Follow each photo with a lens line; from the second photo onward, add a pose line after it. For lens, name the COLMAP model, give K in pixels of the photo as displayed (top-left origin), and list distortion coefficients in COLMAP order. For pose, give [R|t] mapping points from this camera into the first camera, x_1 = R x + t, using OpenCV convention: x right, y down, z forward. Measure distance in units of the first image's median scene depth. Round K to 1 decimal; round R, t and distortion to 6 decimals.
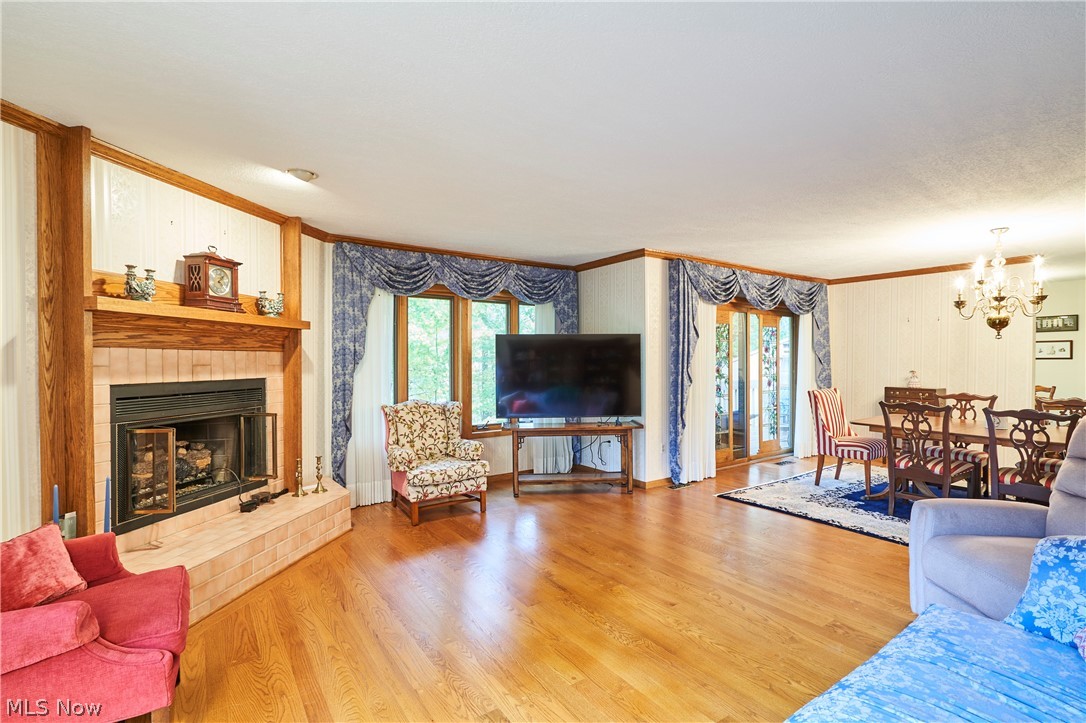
lens RADIAL K [[504.5, 0, 540.2], [0, 504.5, 364.9], [0, 0, 1]] dist [-0.001990, -0.000234]
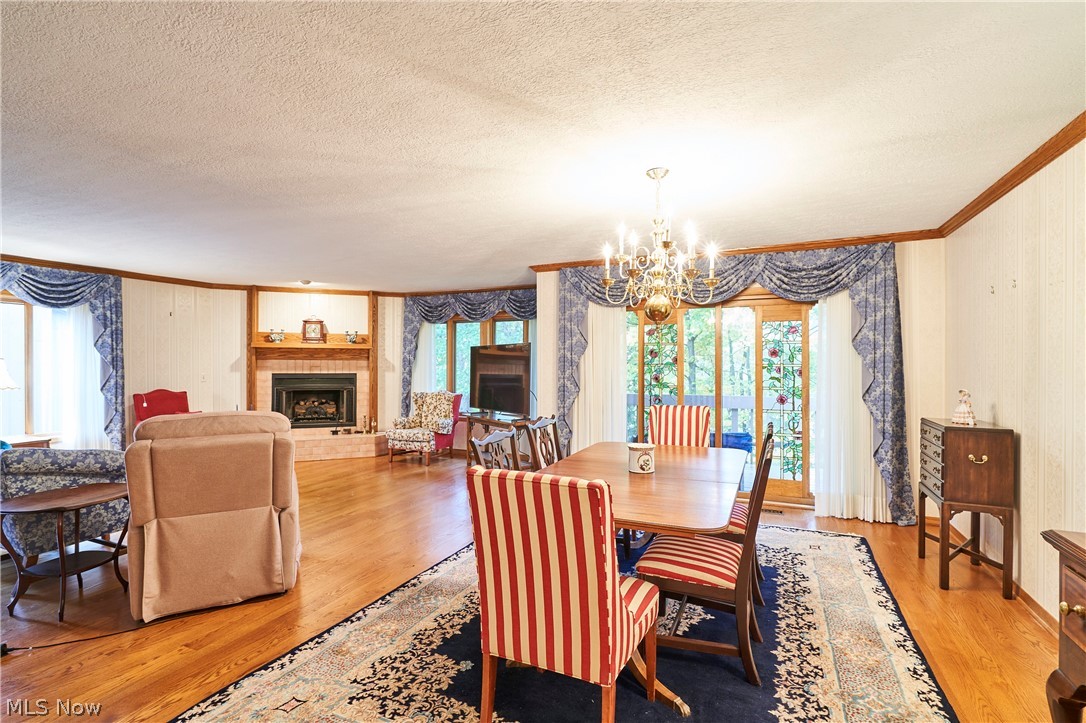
lens RADIAL K [[504.5, 0, 540.3], [0, 504.5, 359.6], [0, 0, 1]] dist [-0.001990, -0.000234]
pose [[0.517431, -0.001978, -0.855723, 1.388287], [-0.010748, 0.999903, -0.008810, -0.016572], [0.855658, 0.013756, 0.517360, 0.517541]]
